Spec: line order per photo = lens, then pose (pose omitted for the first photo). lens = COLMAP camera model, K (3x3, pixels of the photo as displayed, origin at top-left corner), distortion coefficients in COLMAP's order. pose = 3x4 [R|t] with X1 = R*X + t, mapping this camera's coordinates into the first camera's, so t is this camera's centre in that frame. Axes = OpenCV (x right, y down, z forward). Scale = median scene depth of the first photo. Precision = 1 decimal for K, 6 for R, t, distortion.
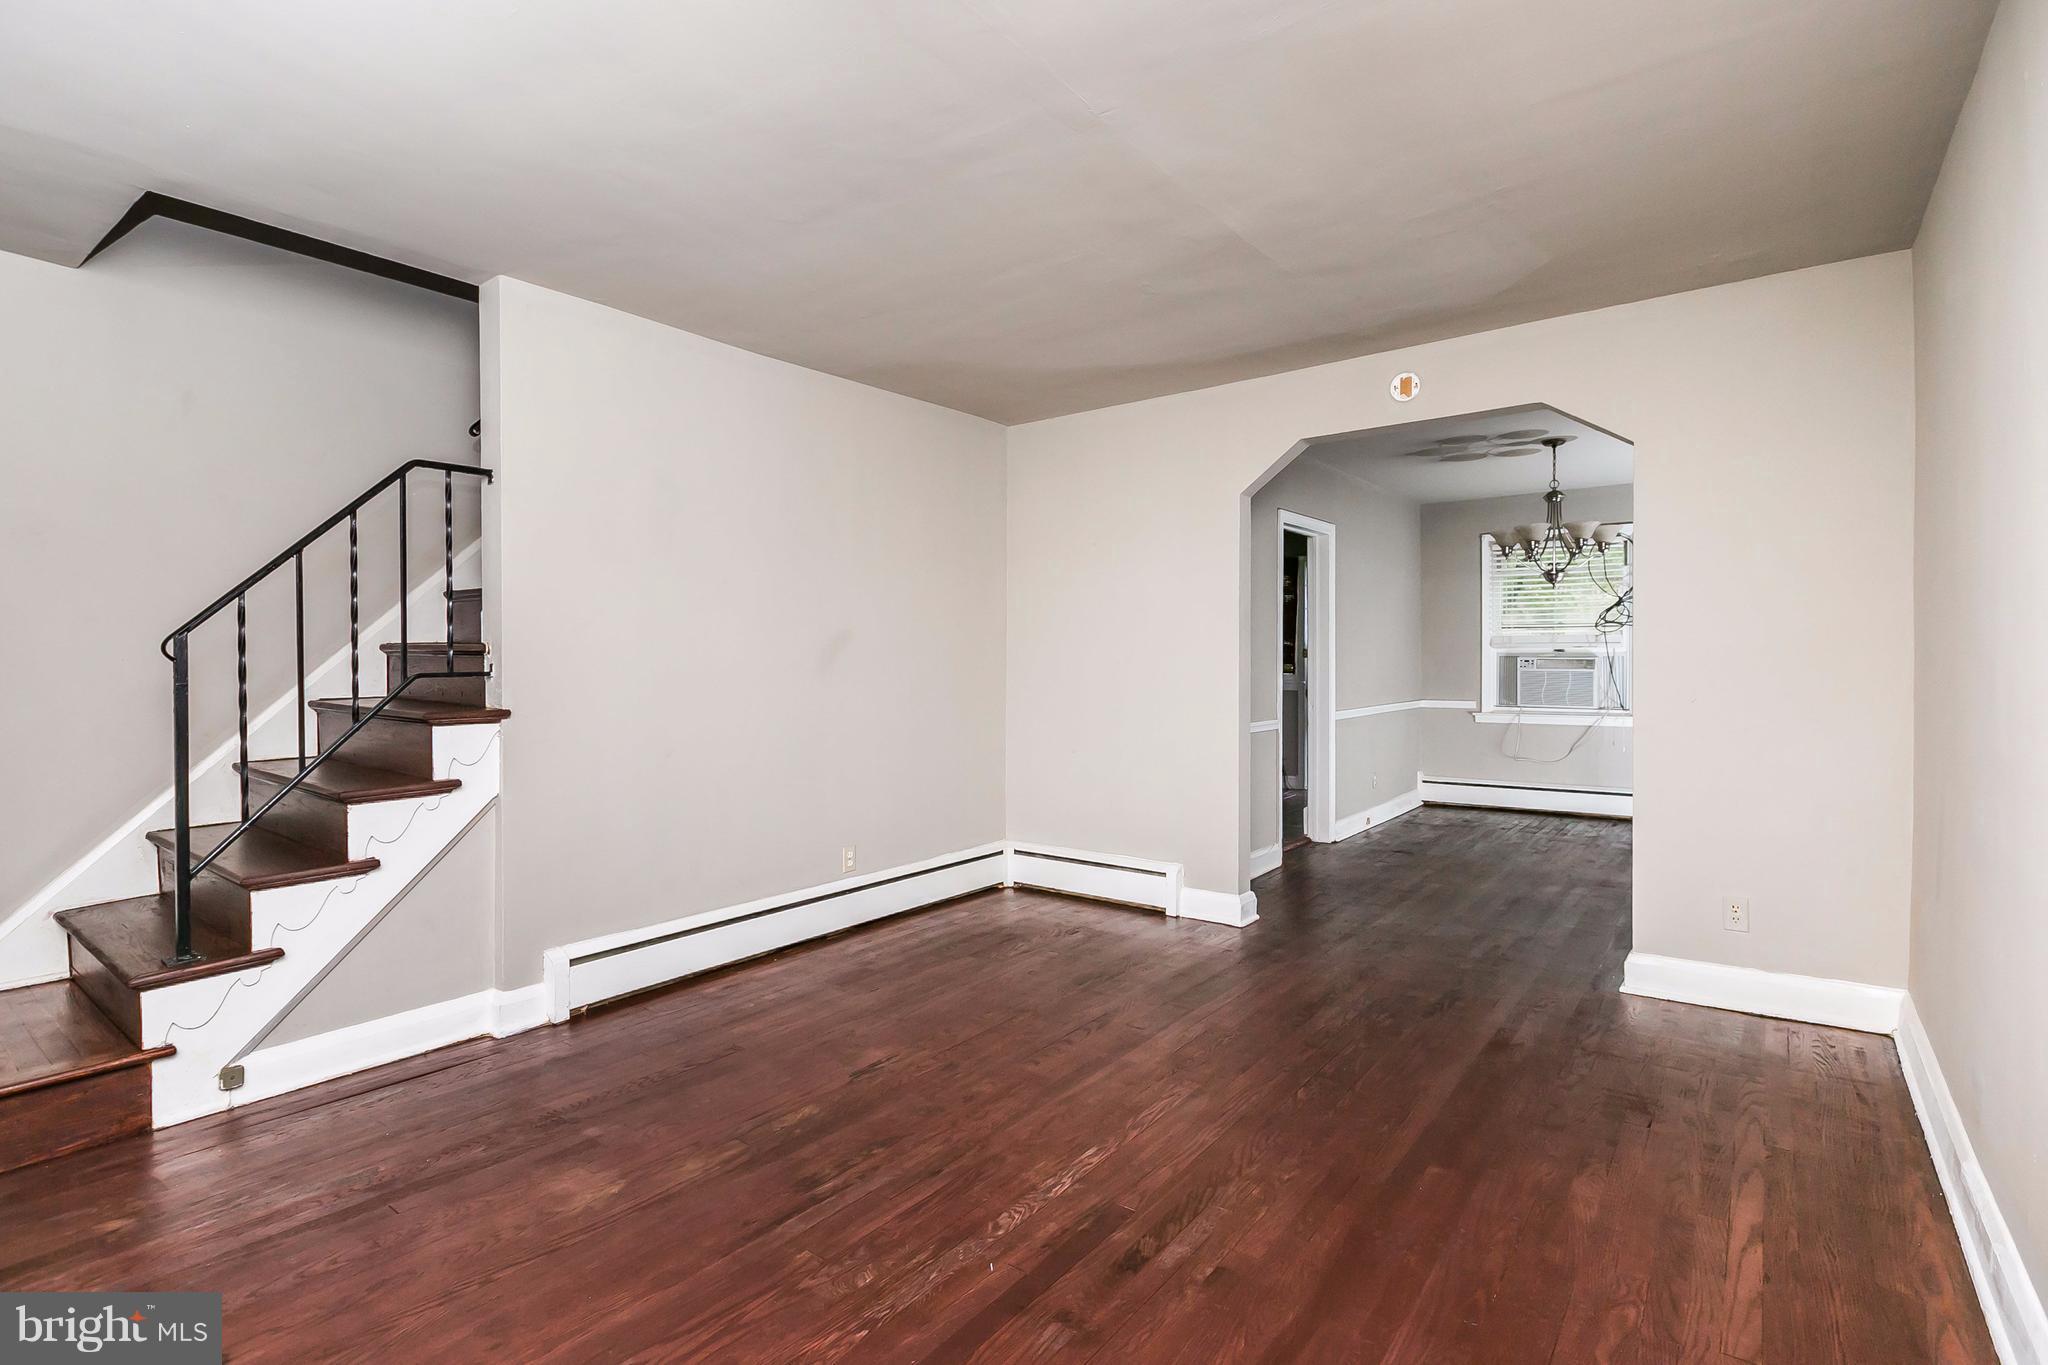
lens RADIAL K [[922.3, 0, 1061.1], [0, 922.3, 675.1], [0, 0, 1]] dist [0.002499, -0.000614]
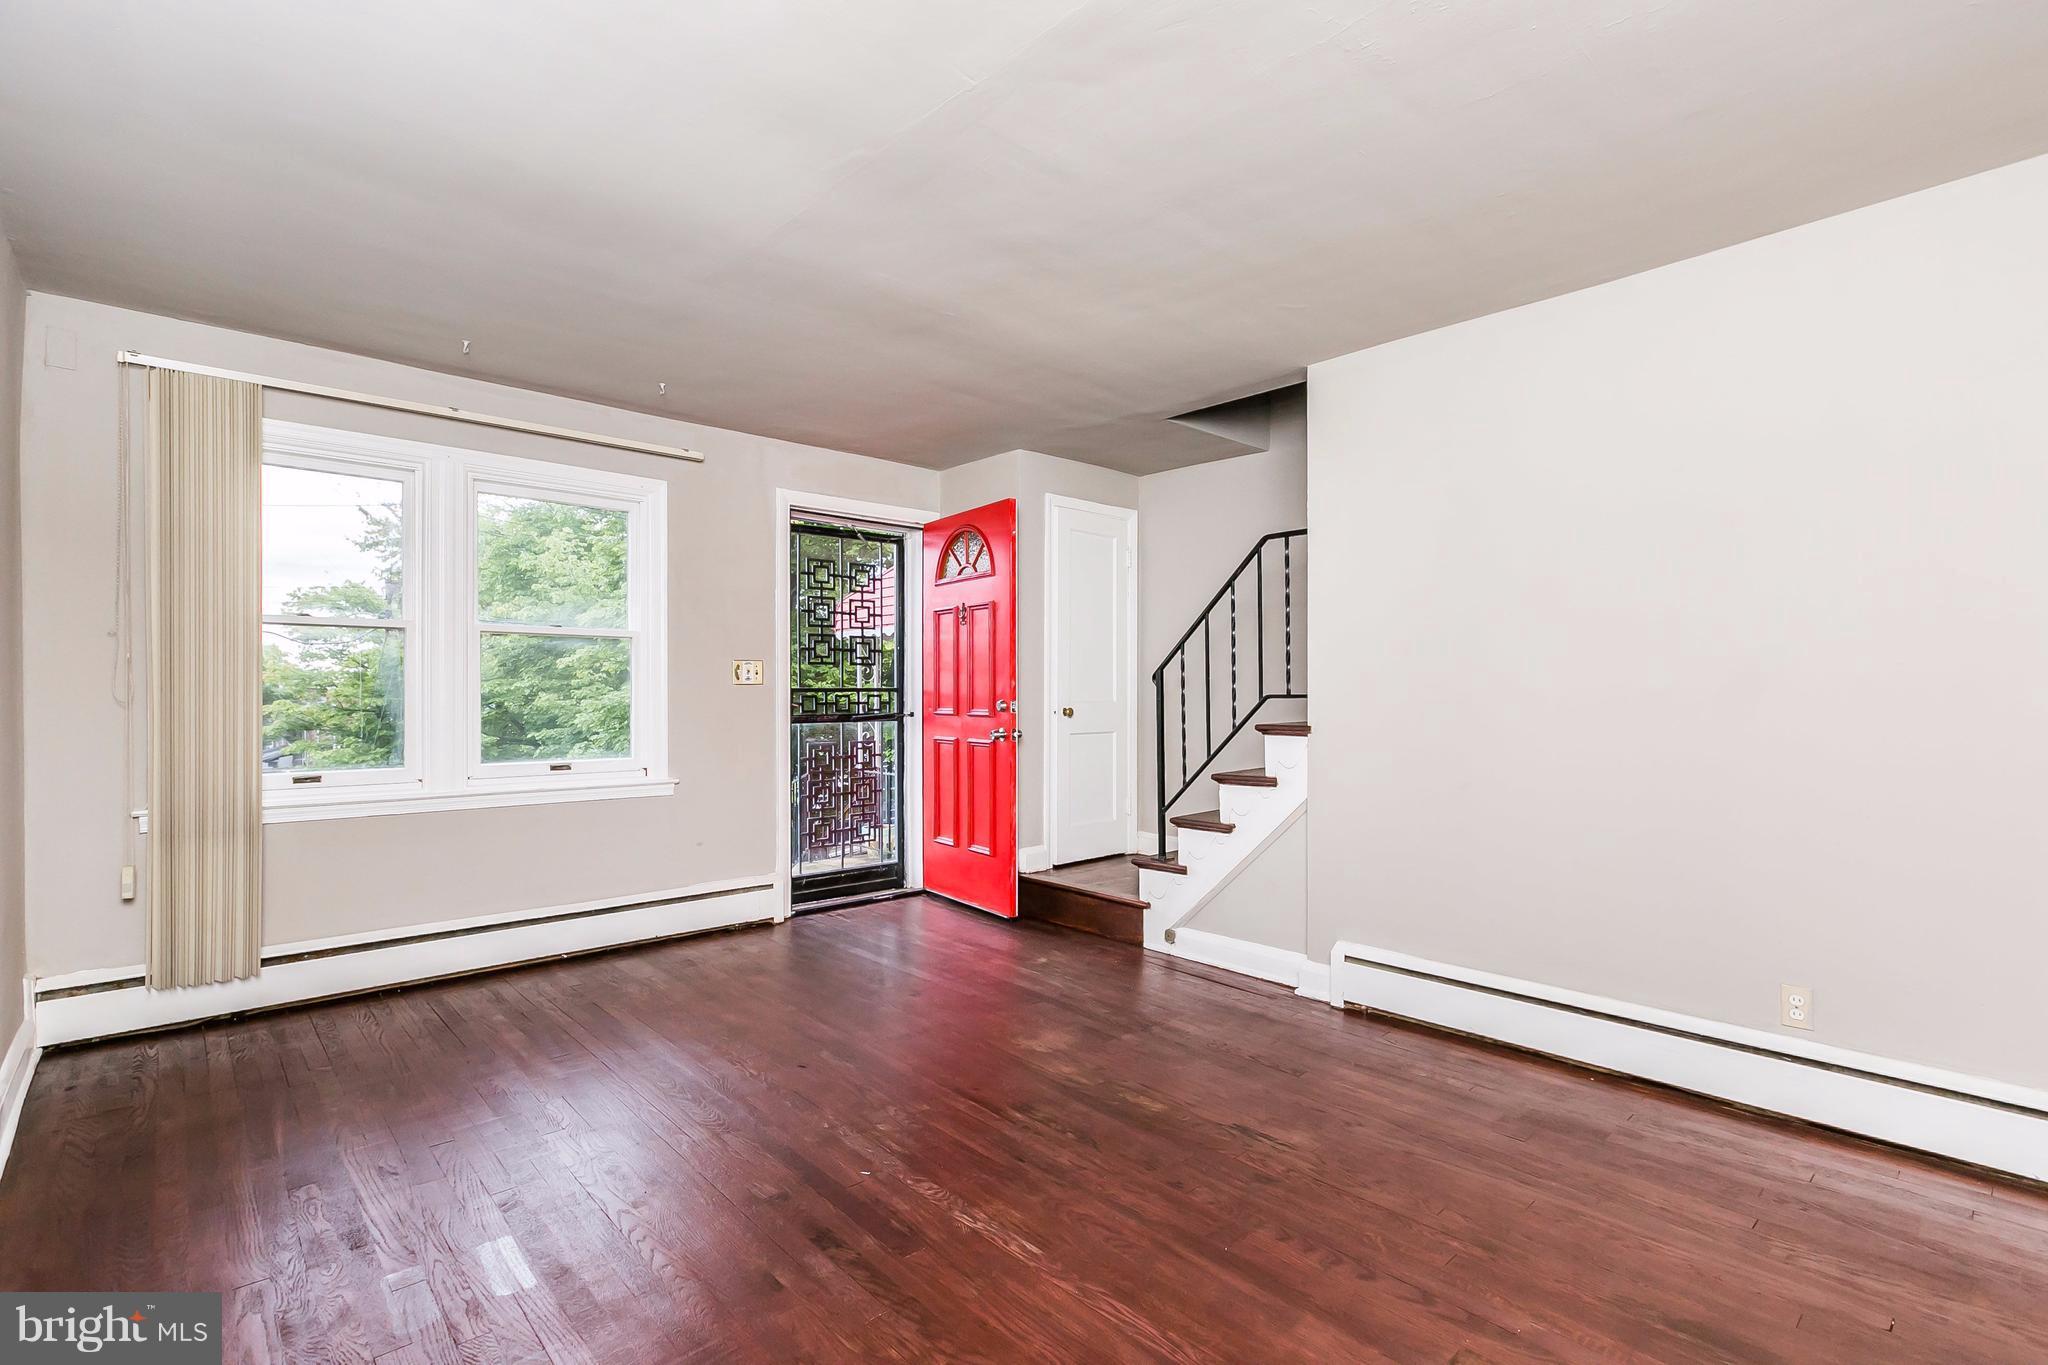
lens RADIAL K [[922.3, 0, 1015.7], [0, 922.3, 701.9], [0, 0, 1]] dist [0.002499, -0.000614]
pose [[-0.171970, 0.011245, -0.985038, 0.756970], [-0.016035, 0.999770, 0.014213, -0.005956], [0.984972, 0.018239, -0.171750, 0.966332]]
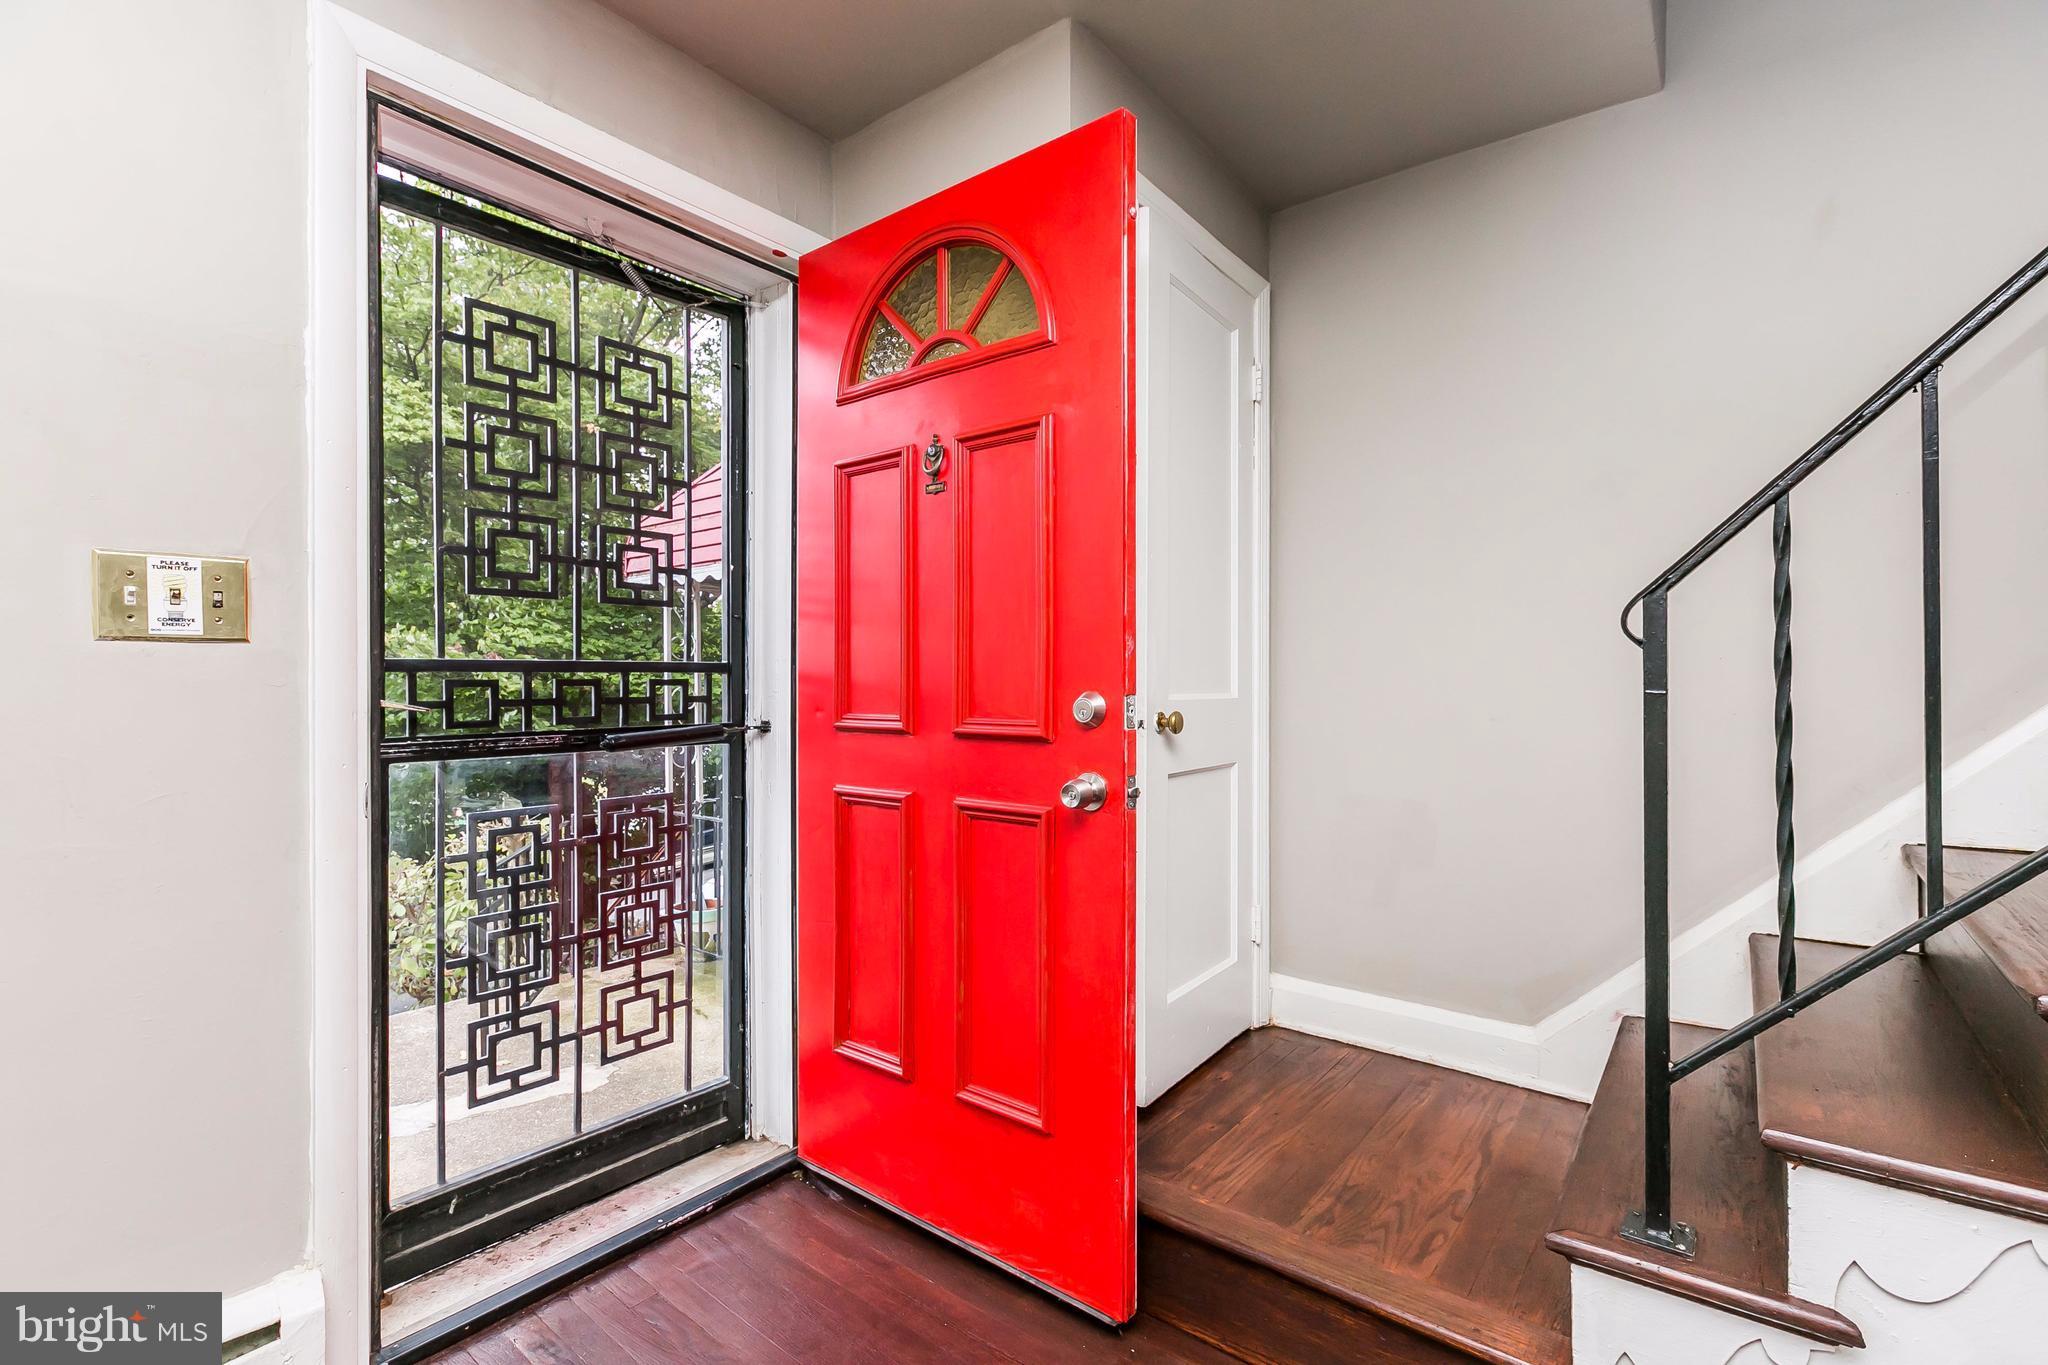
lens RADIAL K [[922.3, 0, 1024.1], [0, 922.3, 684.4], [0, 0, 1]] dist [0.002499, -0.000614]
pose [[-0.008790, 0.004194, -0.999953, -0.419764], [-0.016971, 0.999847, 0.004342, 0.008333], [0.999817, 0.017009, -0.008717, 0.619383]]
